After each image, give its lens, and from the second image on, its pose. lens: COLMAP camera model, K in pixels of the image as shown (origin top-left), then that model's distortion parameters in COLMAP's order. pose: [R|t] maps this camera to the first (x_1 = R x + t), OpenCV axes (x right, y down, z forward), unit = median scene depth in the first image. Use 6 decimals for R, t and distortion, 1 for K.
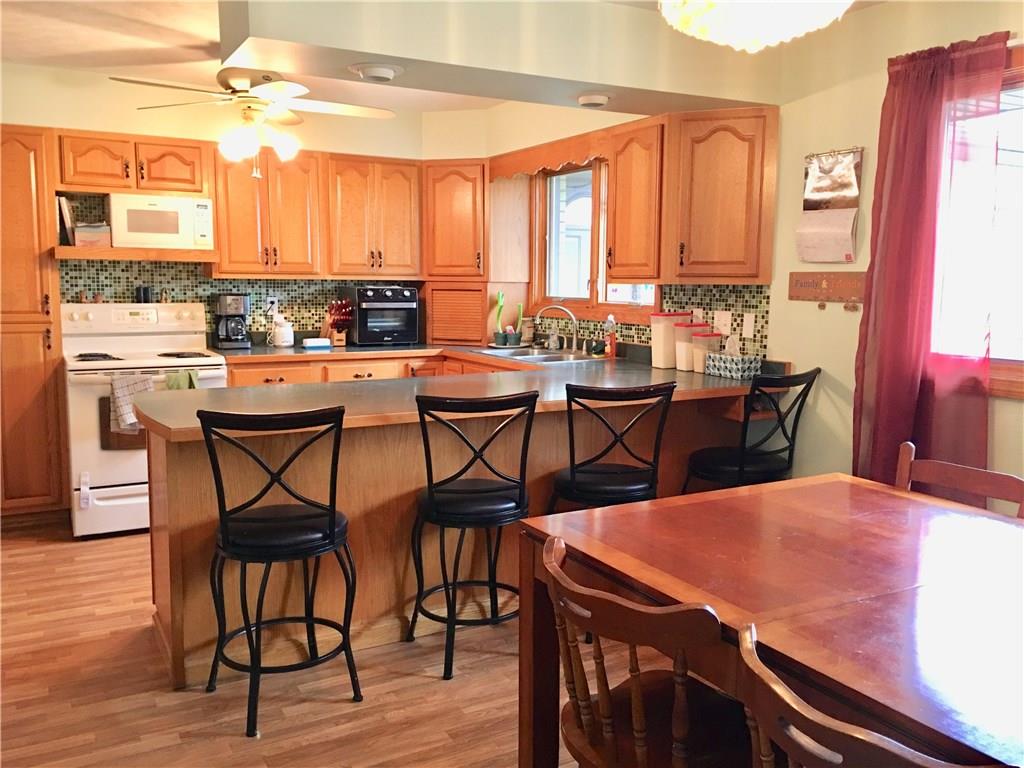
lens RADIAL K [[870.9, 0, 511.7], [0, 870.9, 382.7], [0, 0, 1]] dist [0.020329, 0.002006]
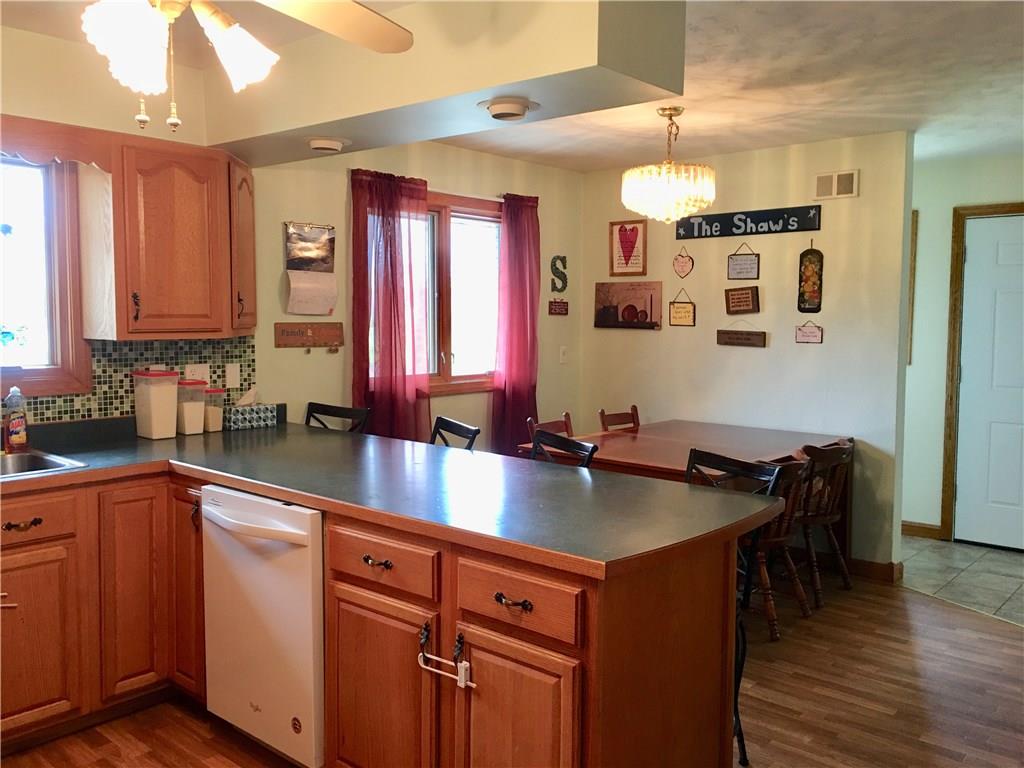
lens RADIAL K [[870.9, 0, 511.8], [0, 870.9, 382.4], [0, 0, 1]] dist [0.020329, 0.002006]
pose [[-0.327473, -0.082655, 0.941238, -0.788763], [0.106887, 0.986531, 0.123820, -0.149881], [-0.938795, 0.141154, -0.314228, 1.028605]]
